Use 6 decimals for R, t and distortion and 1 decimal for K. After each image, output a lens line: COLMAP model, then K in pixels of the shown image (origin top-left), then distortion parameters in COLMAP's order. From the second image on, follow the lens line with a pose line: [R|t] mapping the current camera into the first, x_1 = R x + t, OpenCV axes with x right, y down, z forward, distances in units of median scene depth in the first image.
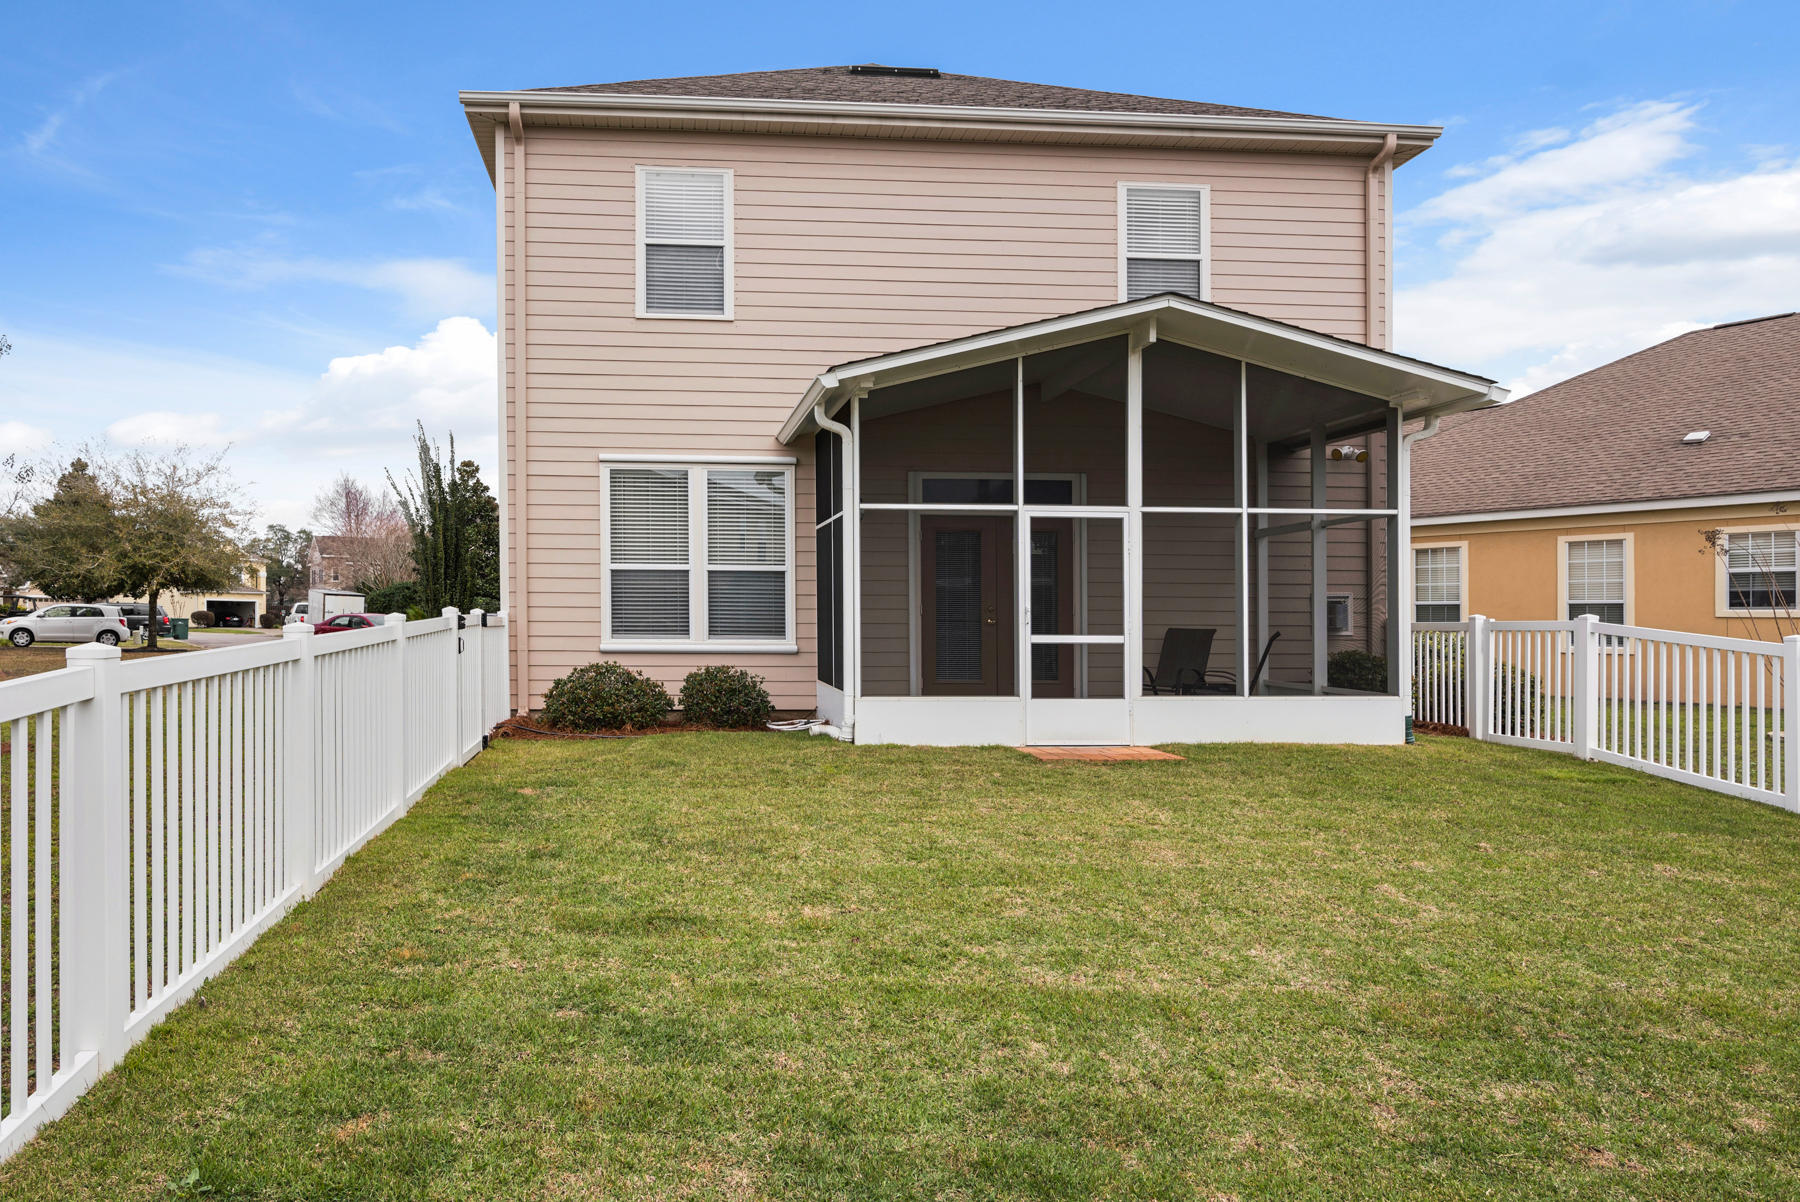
lens RADIAL K [[1153.3, 0, 718.5], [0, 1153.3, 607.9], [0, 0, 1]] dist [-0.003533, -0.002192]
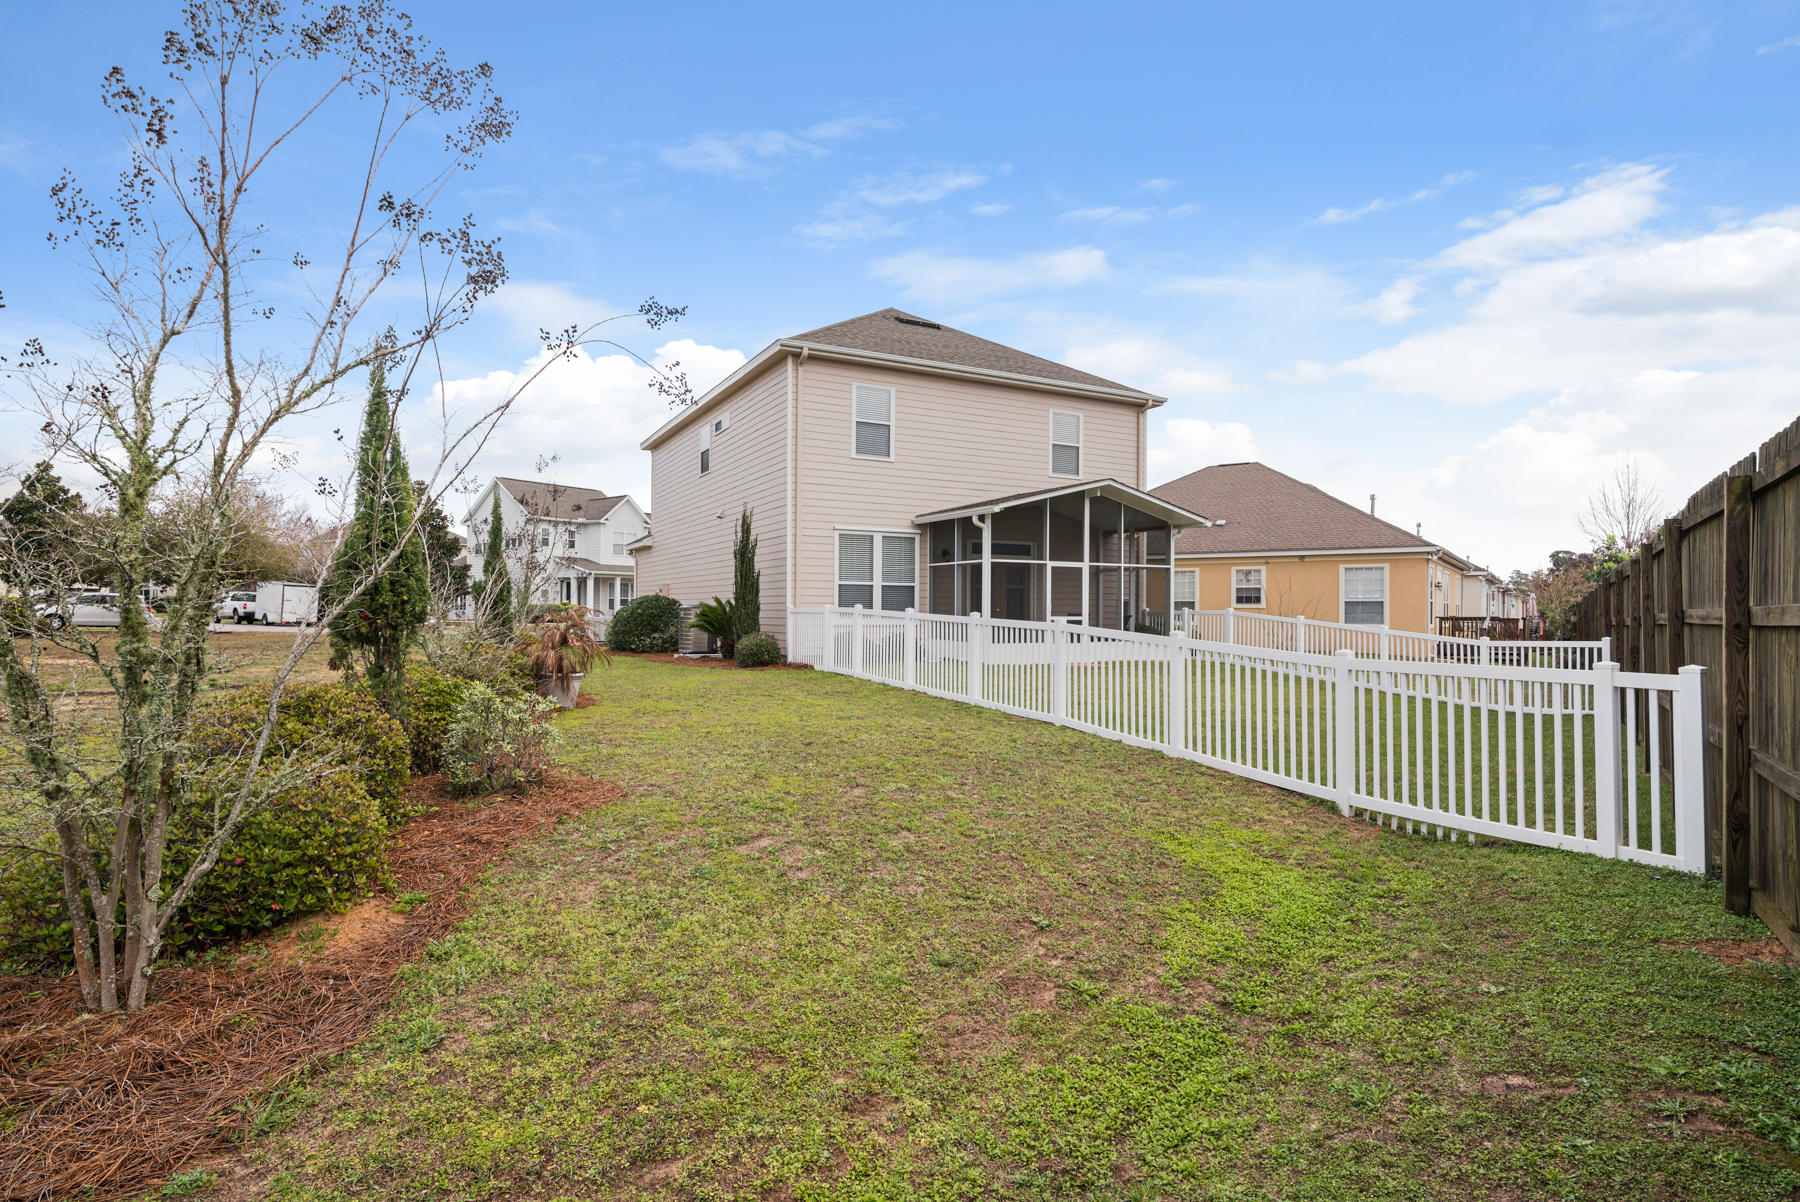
lens RADIAL K [[880.3, 0, 900.0], [0, 880.3, 601.0], [0, 0, 1]] dist [-0.003242, -0.000032]
pose [[0.913036, 0.004651, 0.407851, -0.608786], [-0.006224, 0.999977, 0.002530, -0.008701], [-0.407831, -0.004849, 0.913045, -0.419946]]
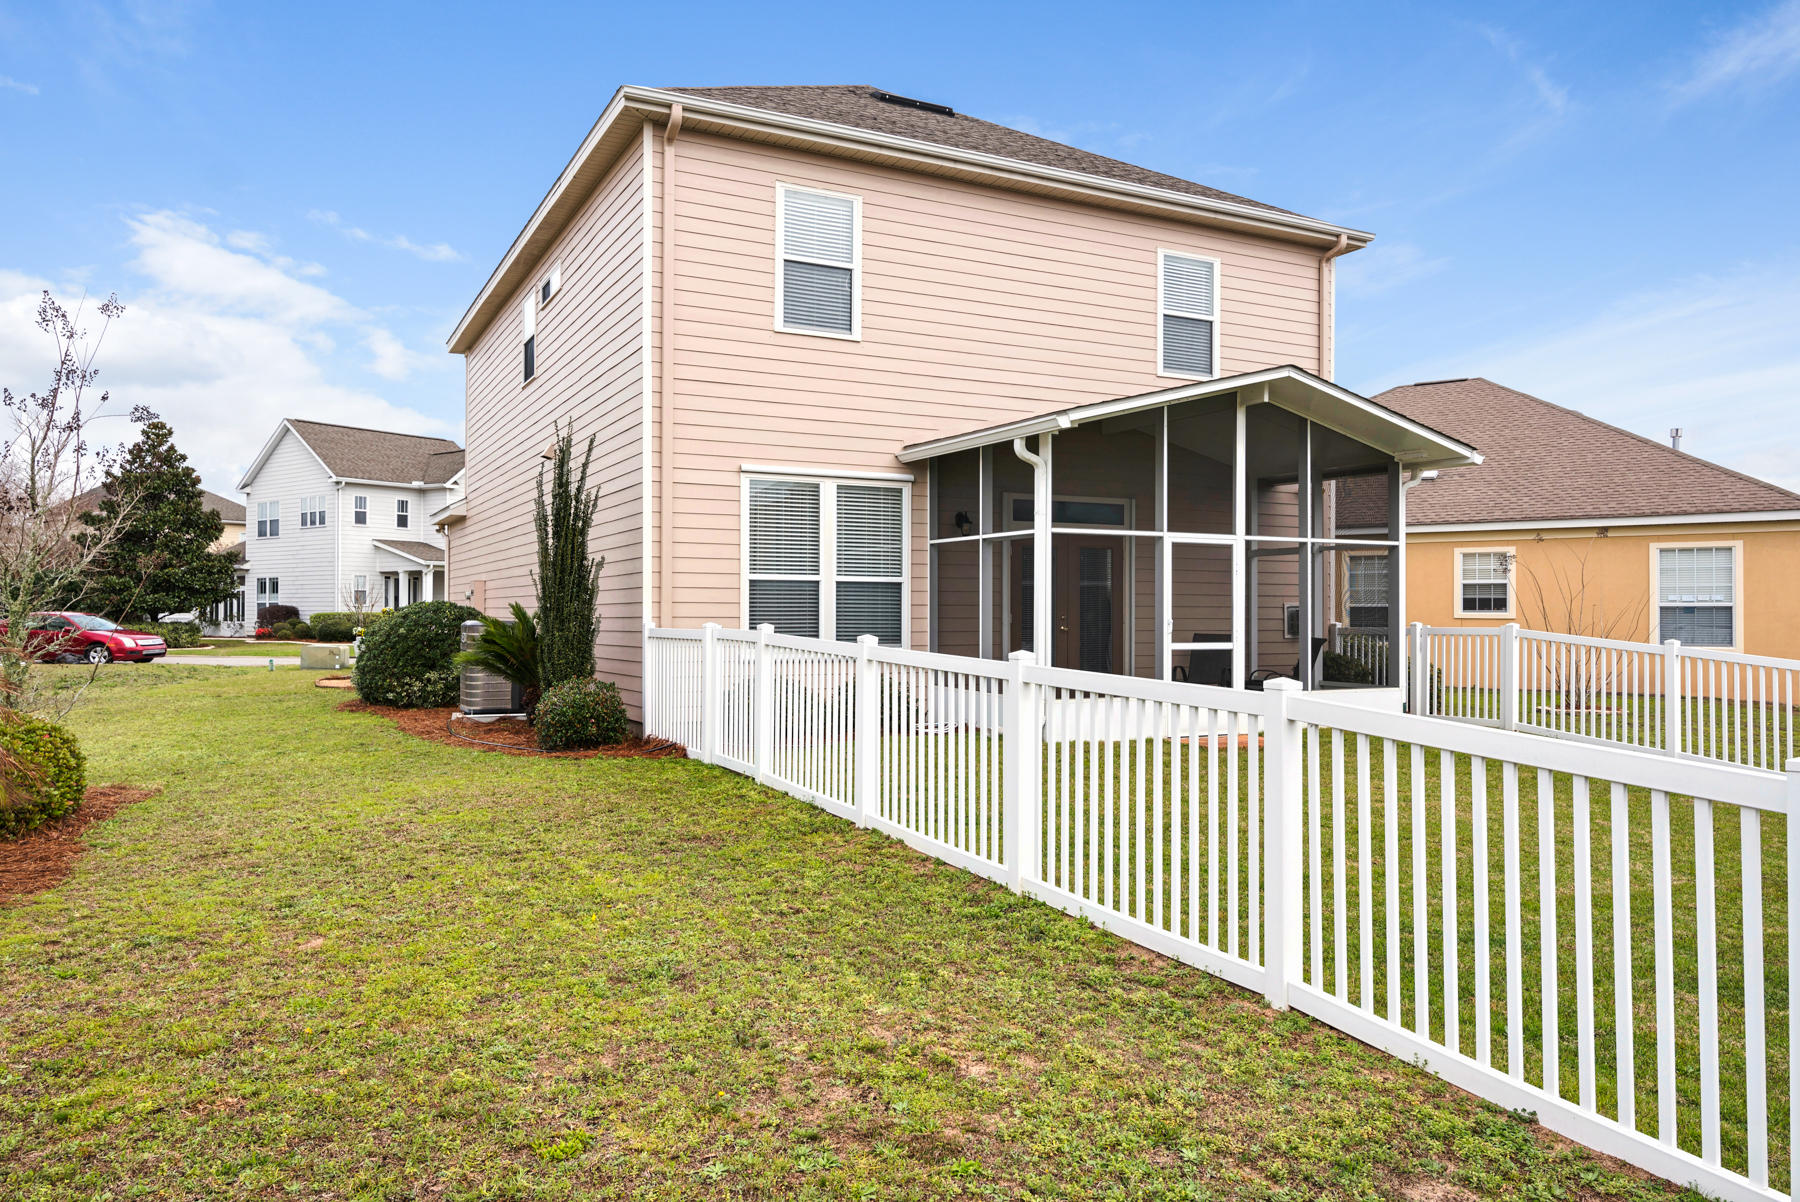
lens RADIAL K [[1243.3, 0, 893.1], [0, 1243.3, 589.1], [0, 0, 1]] dist [-0.000683, 0.000539]
pose [[0.919022, 0.006130, 0.394158, -0.401278], [-0.002626, 0.999952, -0.009431, -0.015164], [-0.394197, 0.007632, 0.918994, -0.041294]]
